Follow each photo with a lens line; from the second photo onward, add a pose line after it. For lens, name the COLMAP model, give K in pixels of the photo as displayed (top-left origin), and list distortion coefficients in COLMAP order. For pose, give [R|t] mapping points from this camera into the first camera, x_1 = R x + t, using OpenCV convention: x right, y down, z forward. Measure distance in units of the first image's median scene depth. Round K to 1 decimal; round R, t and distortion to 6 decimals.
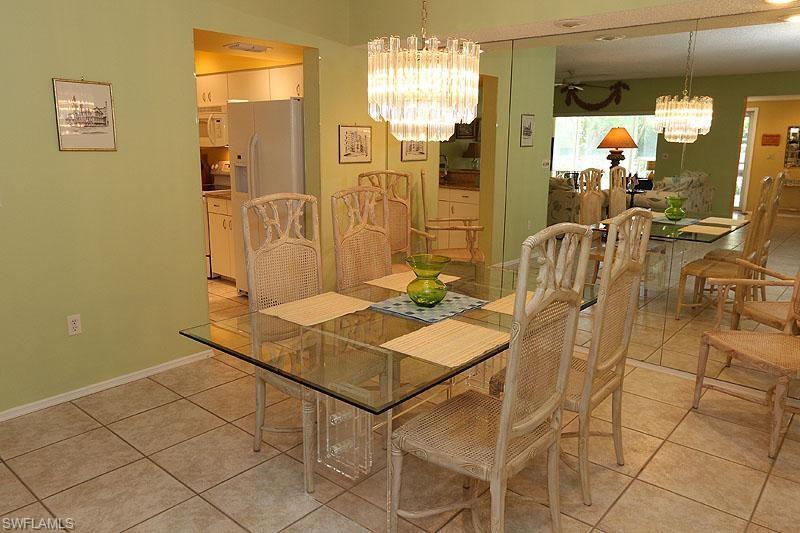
lens RADIAL K [[568.0, 0, 398.7], [0, 568.0, 266.9], [0, 0, 1]] dist [0.039793, -0.000377]
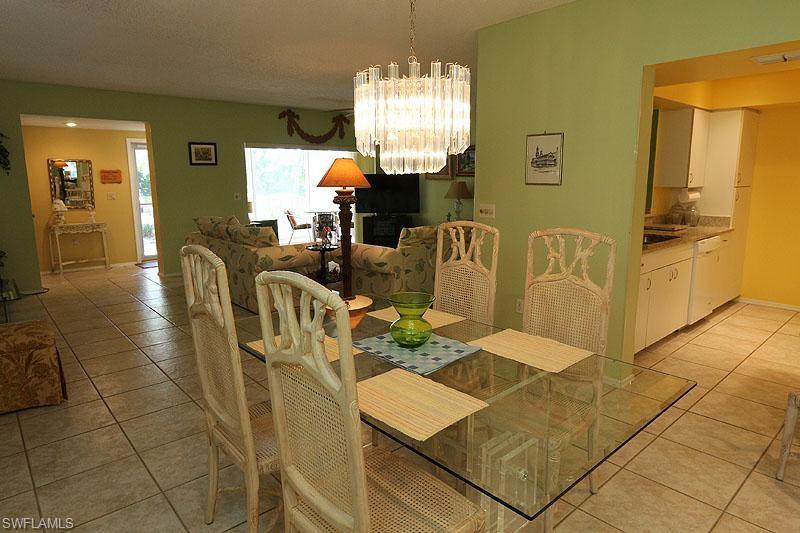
lens RADIAL K [[482.8, 0, 396.7], [0, 482.8, 264.4], [0, 0, 1]] dist [-0.002174, -0.000081]
pose [[-0.167398, 0.171678, -0.970827, 0.798432], [-0.204071, 0.957362, 0.204484, -0.219787], [0.964538, 0.232348, -0.125226, 1.019418]]
